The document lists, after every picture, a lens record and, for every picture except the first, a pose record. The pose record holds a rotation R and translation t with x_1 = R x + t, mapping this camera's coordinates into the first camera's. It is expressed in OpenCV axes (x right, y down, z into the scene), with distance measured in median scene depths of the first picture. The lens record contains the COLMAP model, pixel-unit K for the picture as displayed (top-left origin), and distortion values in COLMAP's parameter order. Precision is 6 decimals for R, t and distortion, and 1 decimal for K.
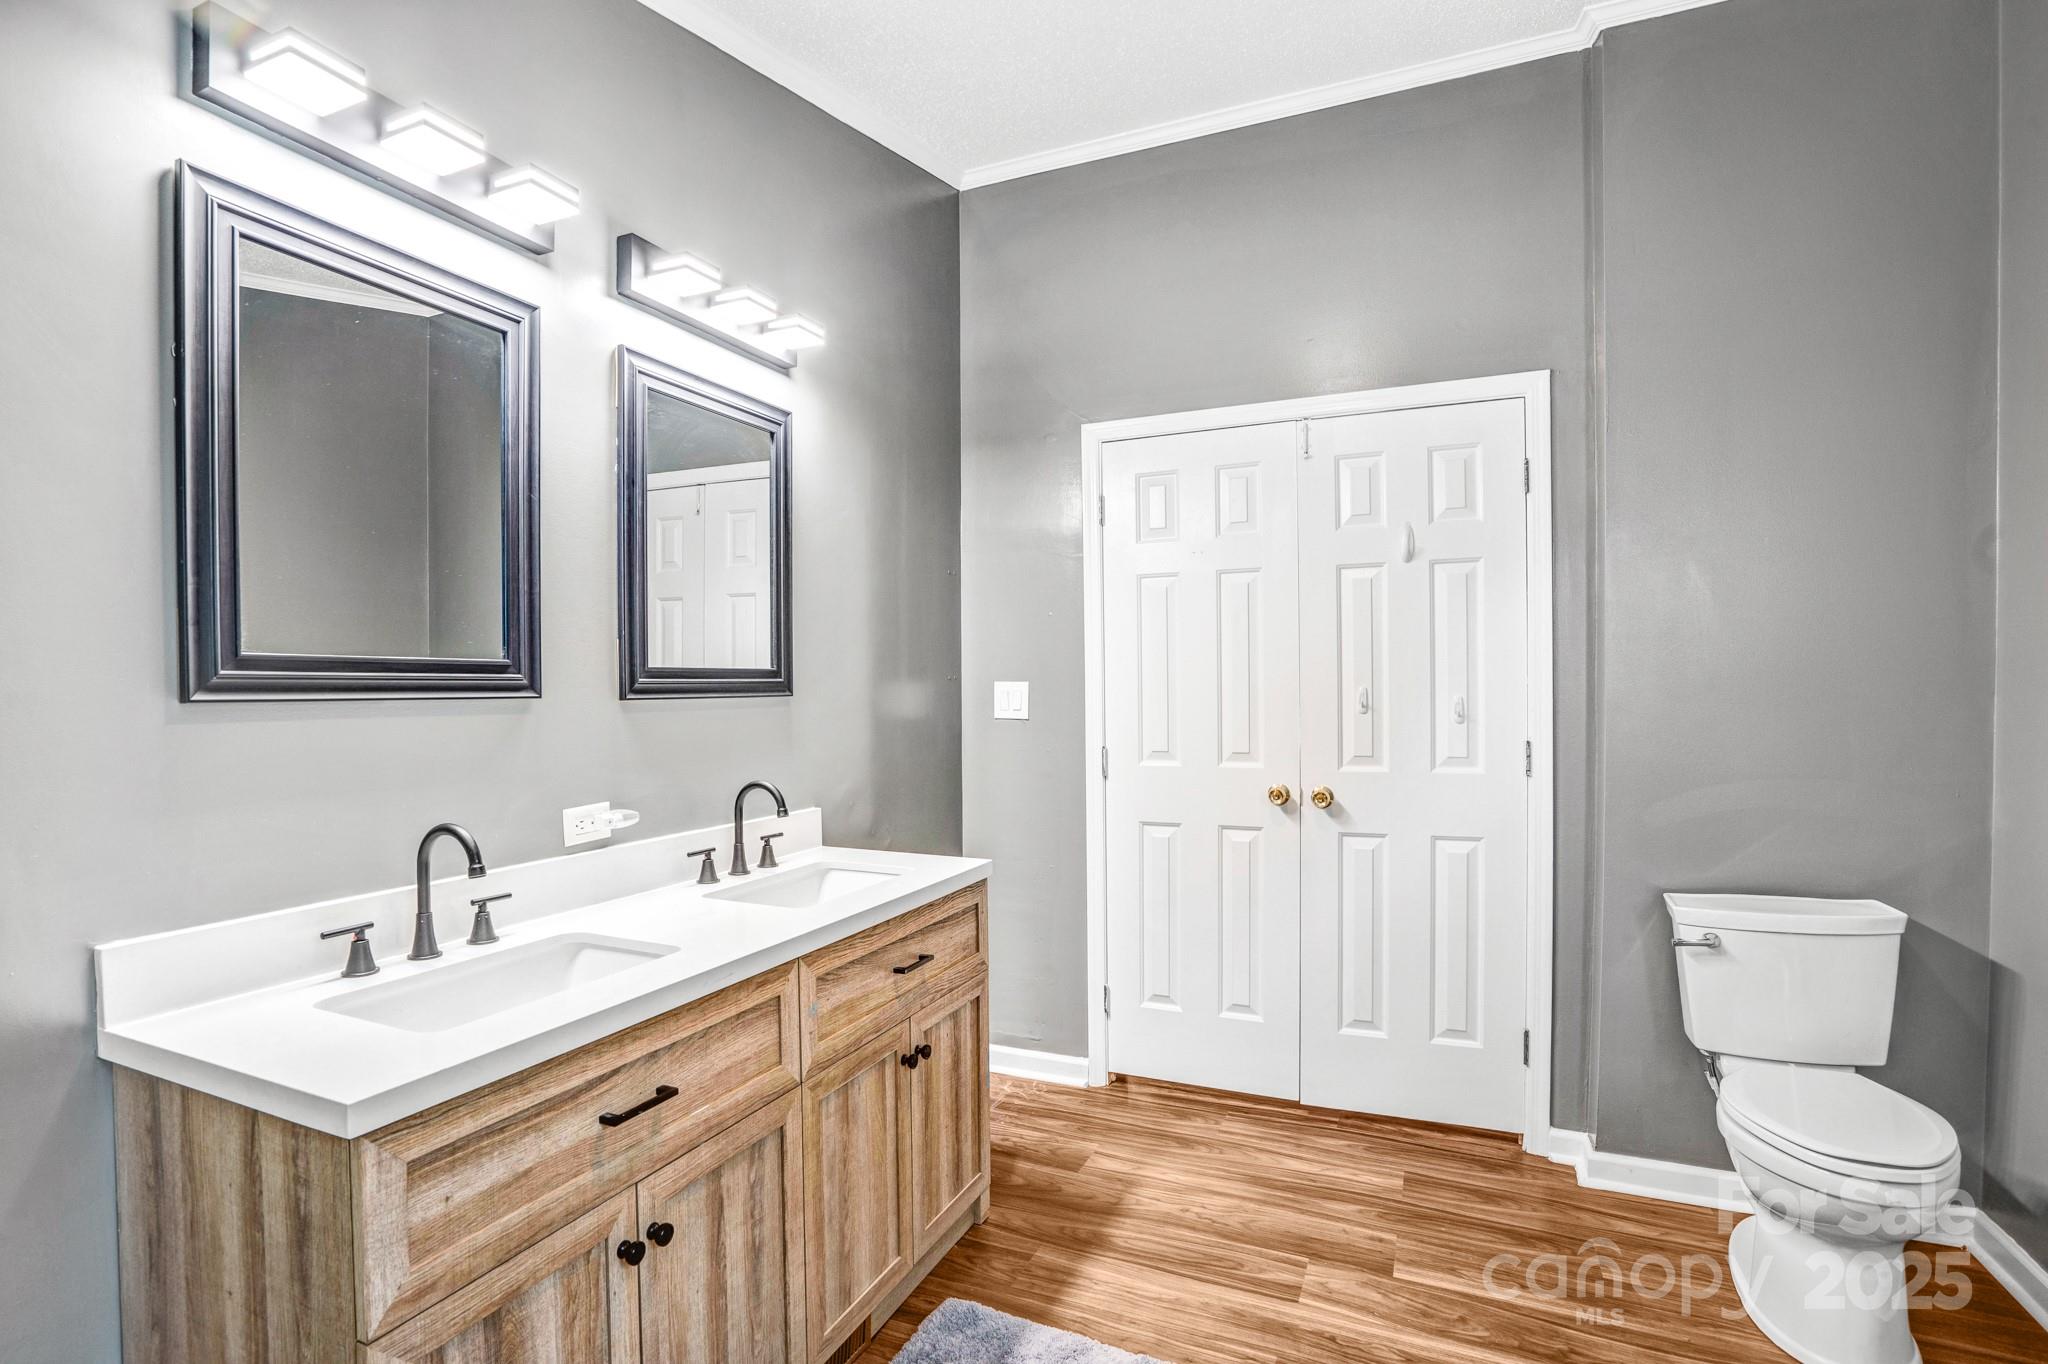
lens RADIAL K [[962.8, 0, 1029.7], [0, 962.8, 694.9], [0, 0, 1]] dist [-0.048861, 0.015943]
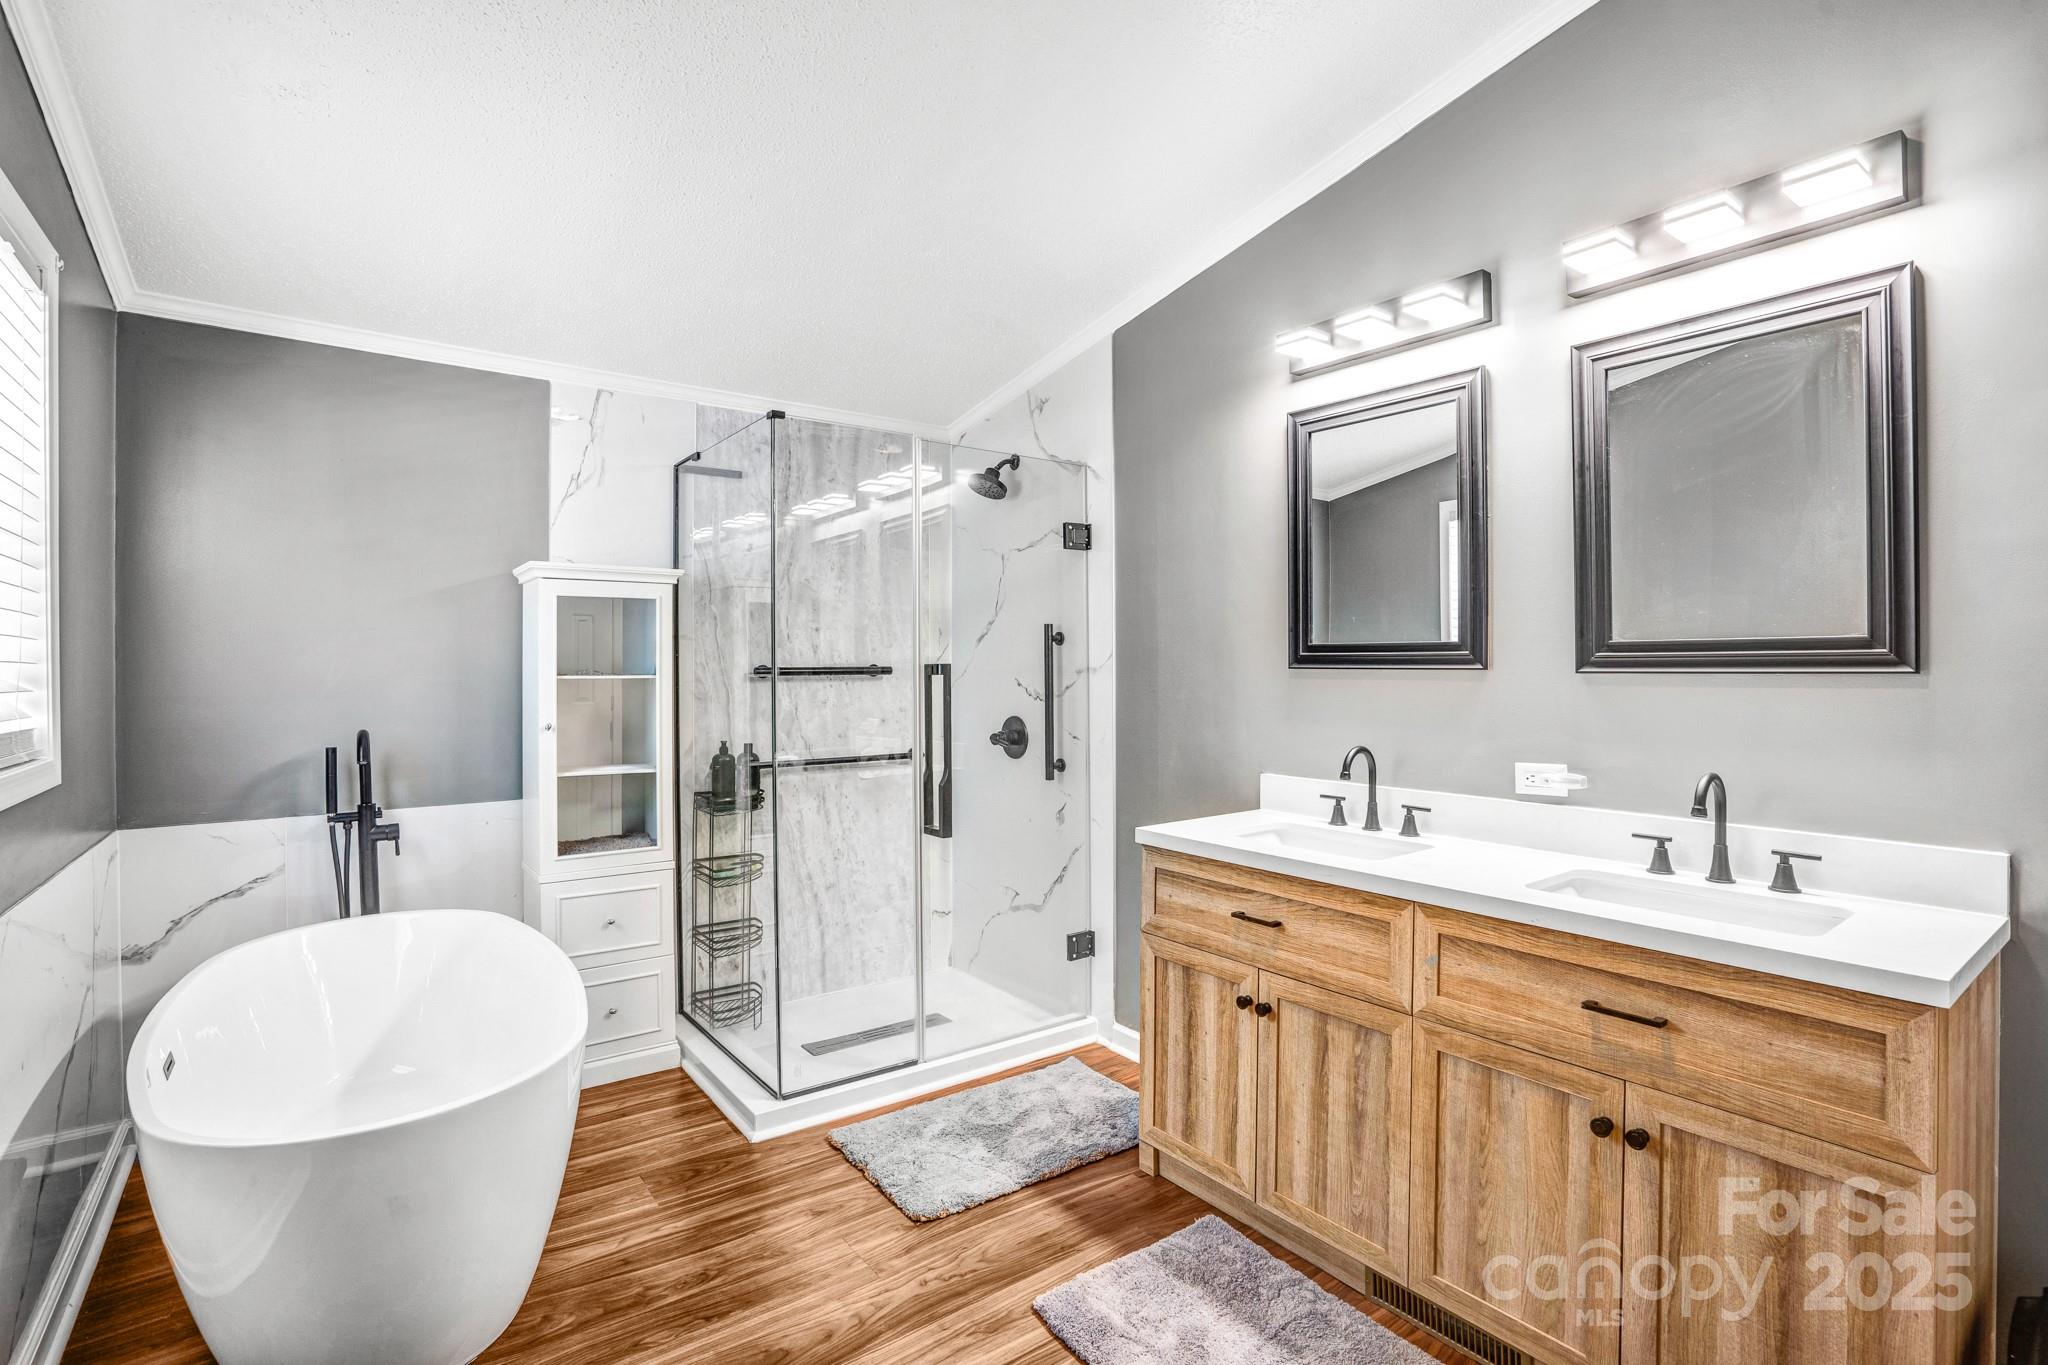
lens RADIAL K [[962.8, 0, 1008.0], [0, 962.8, 671.2], [0, 0, 1]] dist [-0.048861, 0.015943]
pose [[-0.502427, 0.004820, -0.864606, 0.943107], [-0.007860, 0.999918, 0.010142, -0.002506], [0.864584, 0.011891, -0.502348, 1.129089]]
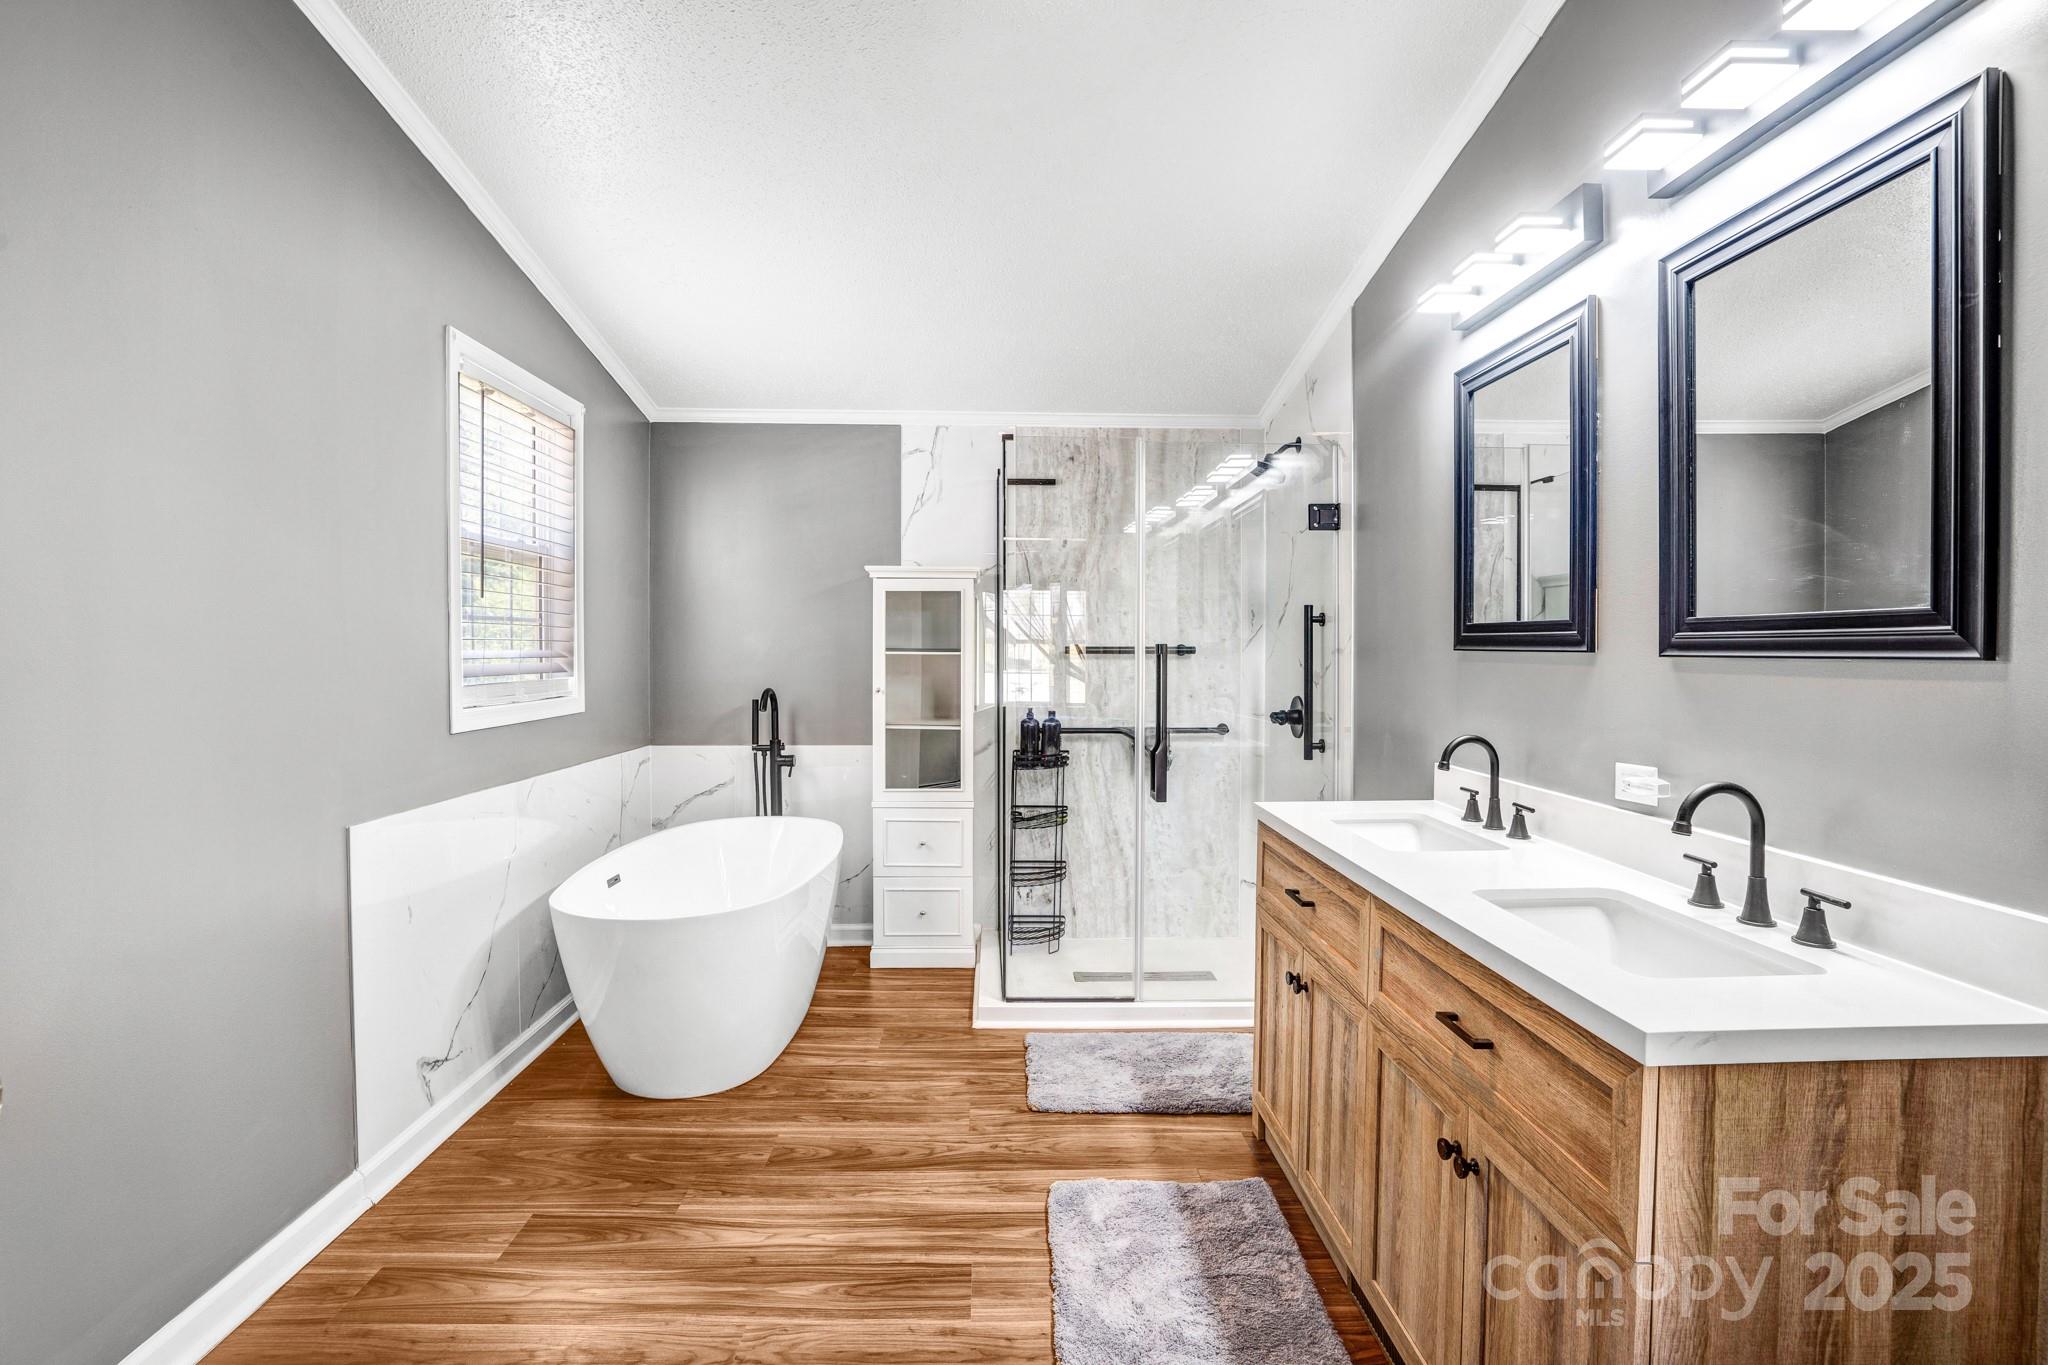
lens RADIAL K [[962.8, 0, 1009.9], [0, 962.8, 670.2], [0, 0, 1]] dist [-0.048861, 0.015943]
pose [[-0.906584, 0.006455, -0.421976, 0.568441], [-0.008804, 0.999376, 0.034203, -0.007671], [0.421933, 0.034723, -0.905962, 1.766518]]
